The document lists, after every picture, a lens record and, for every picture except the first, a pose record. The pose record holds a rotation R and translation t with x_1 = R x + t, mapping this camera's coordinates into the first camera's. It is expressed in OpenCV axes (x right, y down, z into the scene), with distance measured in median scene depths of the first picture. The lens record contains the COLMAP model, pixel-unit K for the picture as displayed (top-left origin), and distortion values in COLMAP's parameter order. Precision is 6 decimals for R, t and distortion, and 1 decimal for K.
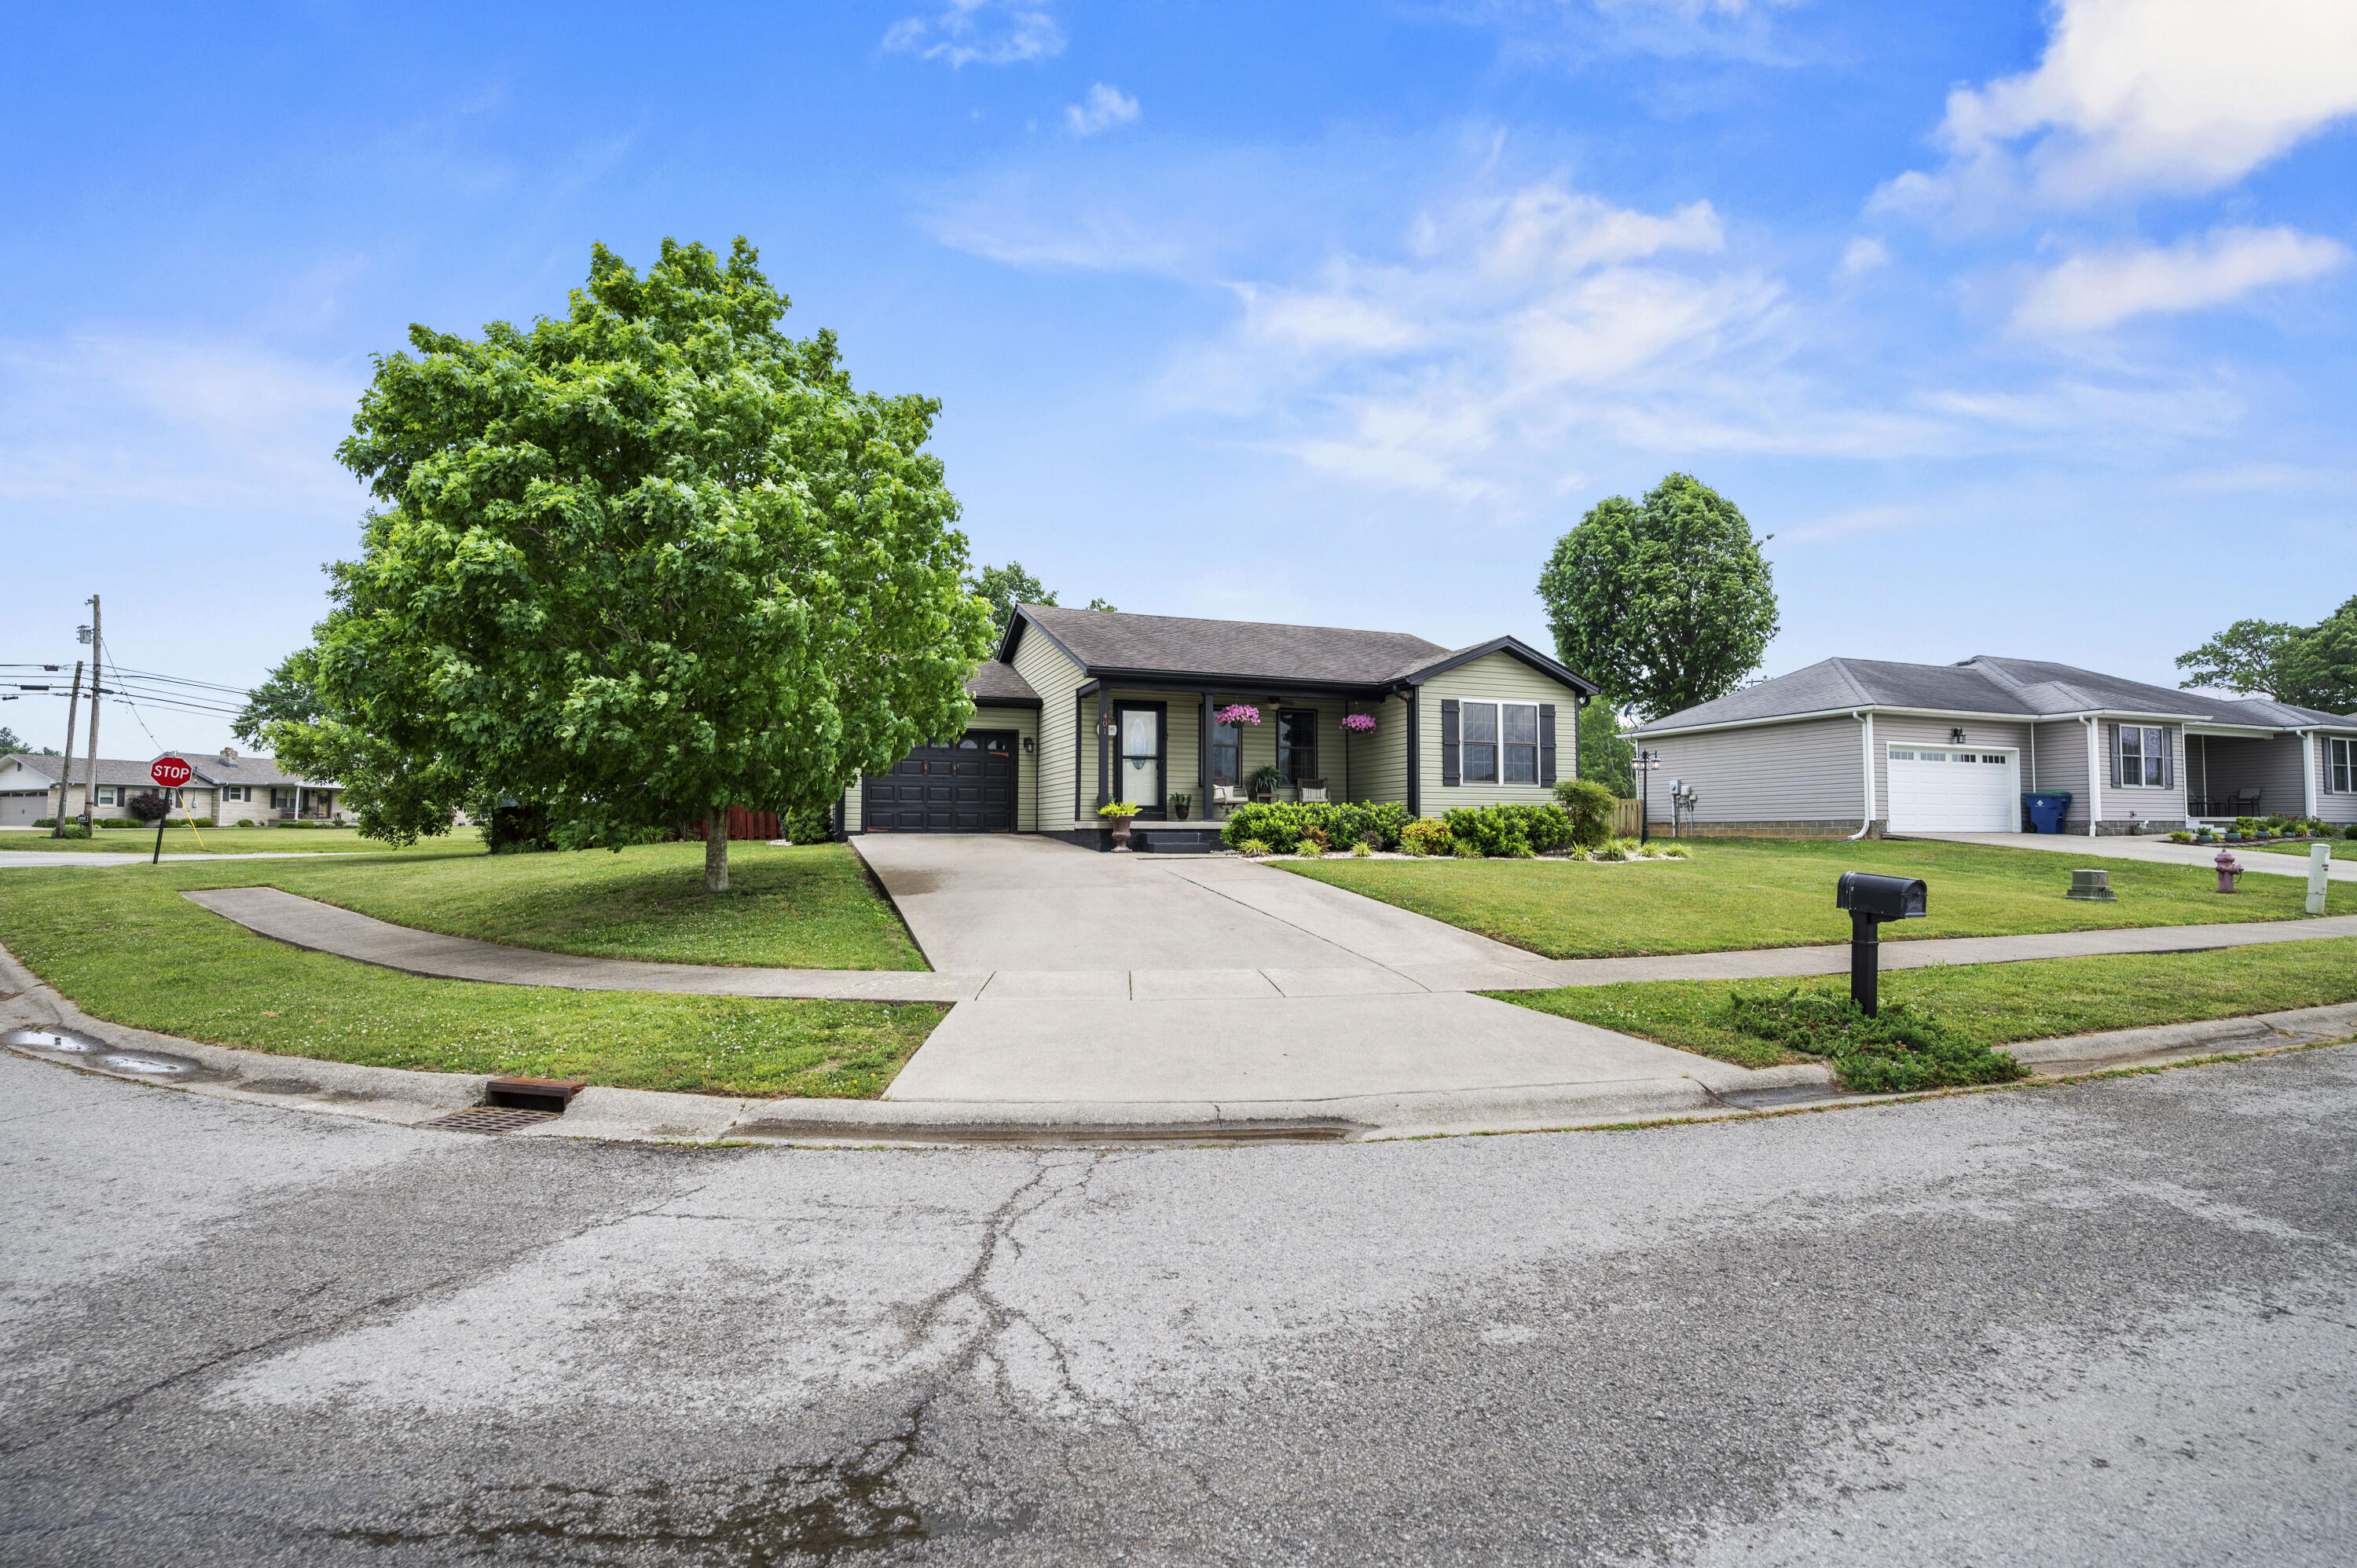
lens RADIAL K [[1033.9, 0, 1173.6], [0, 1033.9, 785.1], [0, 0, 1]] dist [-0.000026, -0.000001]
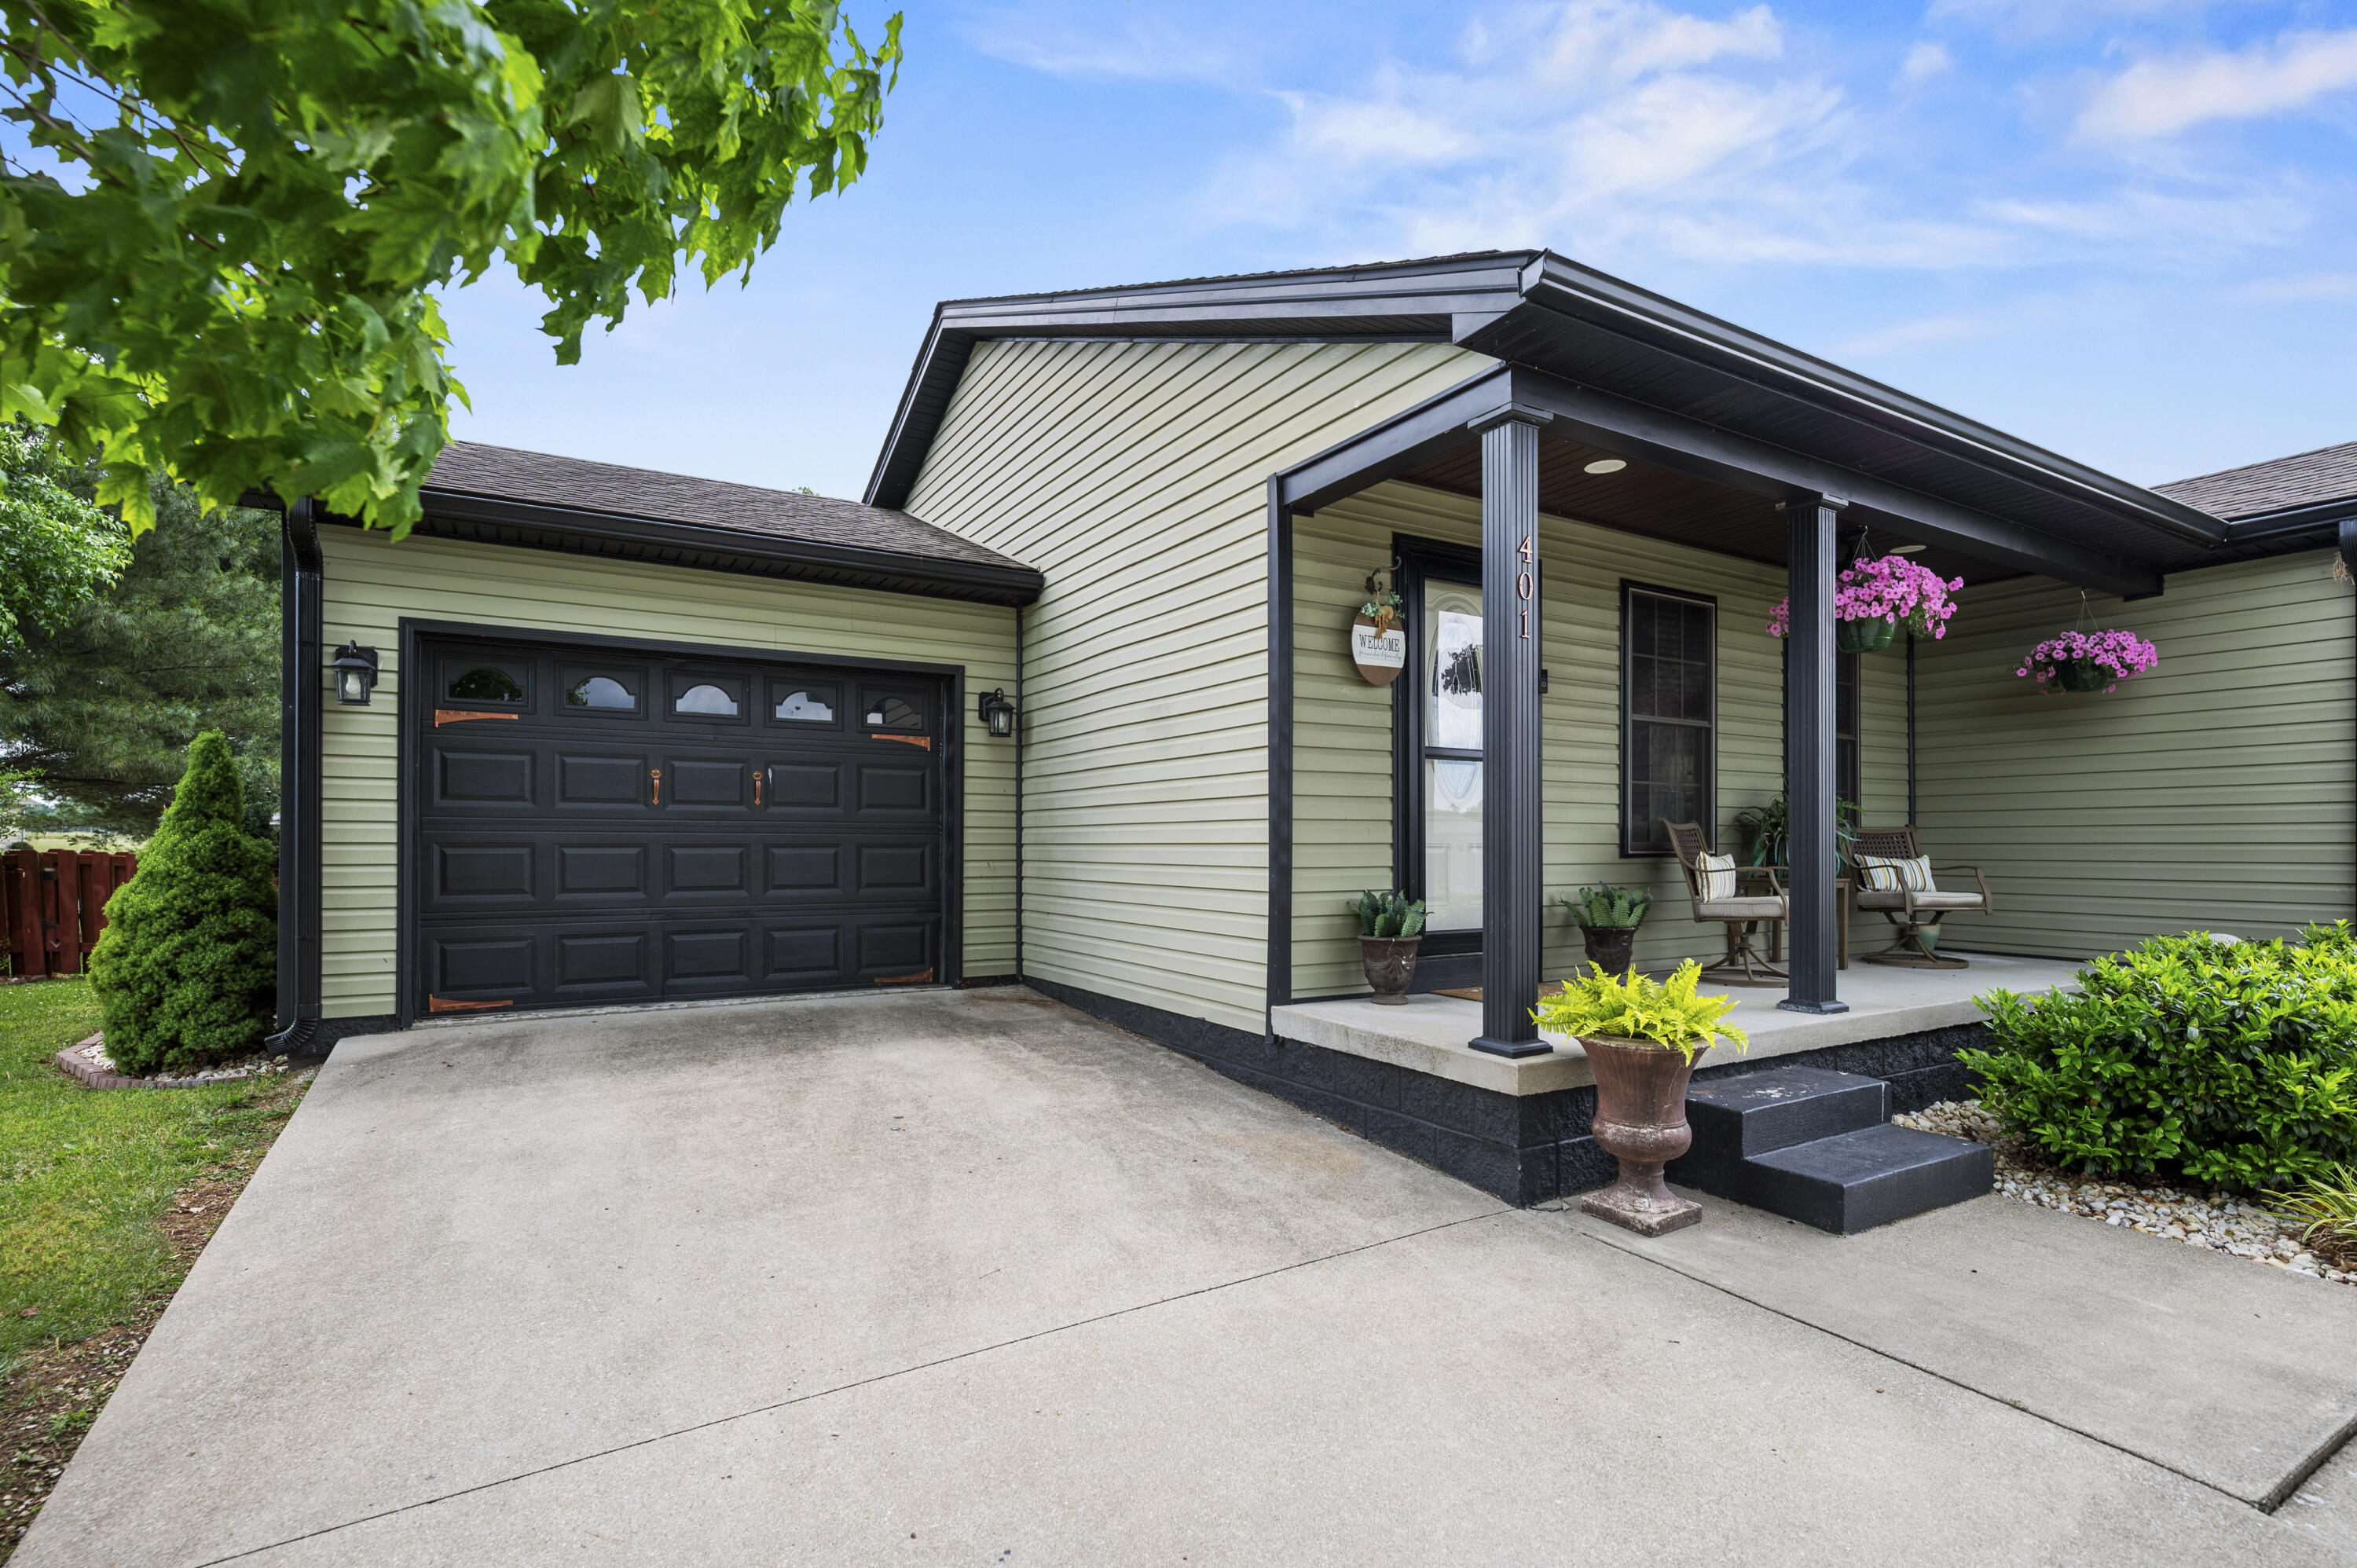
lens RADIAL K [[1093.2, 0, 1176.3], [0, 1093.2, 838.7], [0, 0, 1]] dist [-0.000039, 0.000073]
pose [[0.984843, 0.001920, 0.173436, -0.160011], [-0.008718, 0.999223, 0.038444, -0.014651], [-0.173227, -0.039373, 0.984095, 0.723680]]
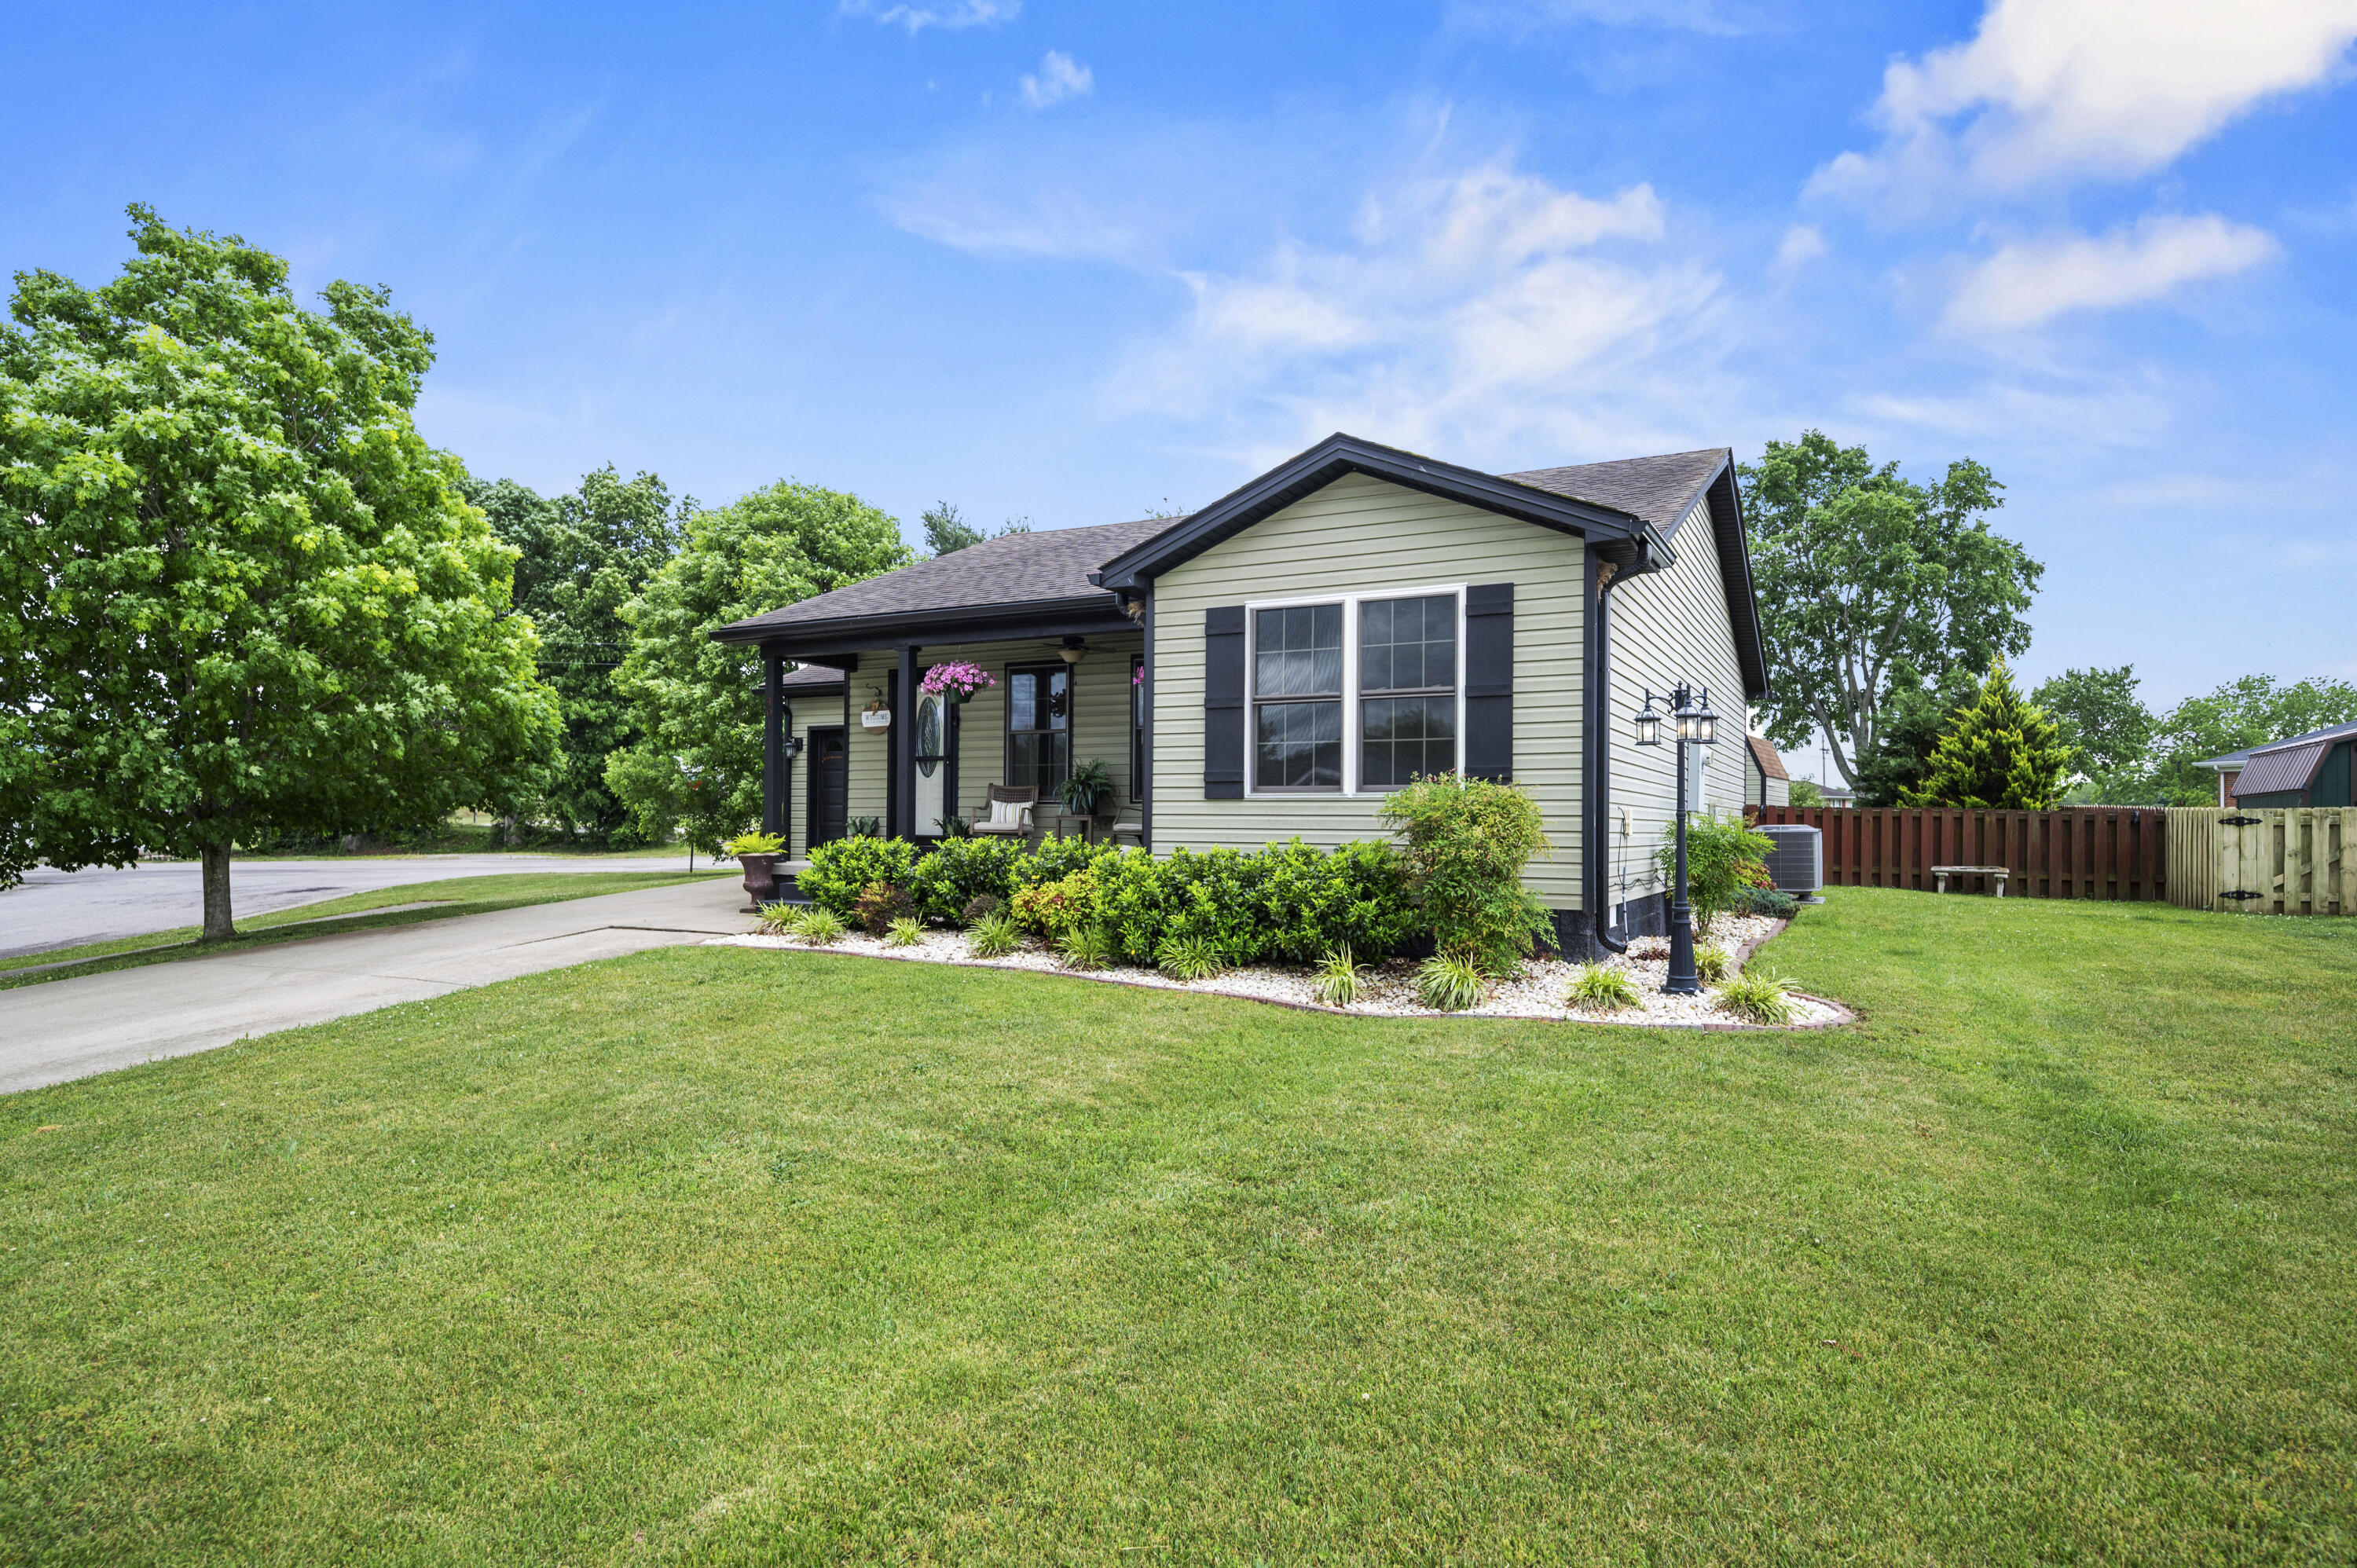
lens RADIAL K [[1289.9, 0, 1167.9], [0, 1289.9, 842.5], [0, 0, 1]] dist [-0.001697, -0.000498]
pose [[0.647928, 0.015369, -0.761546, 0.666470], [0.021608, 0.999023, 0.038546, -0.002419], [0.761395, -0.041431, 0.646963, 0.600746]]
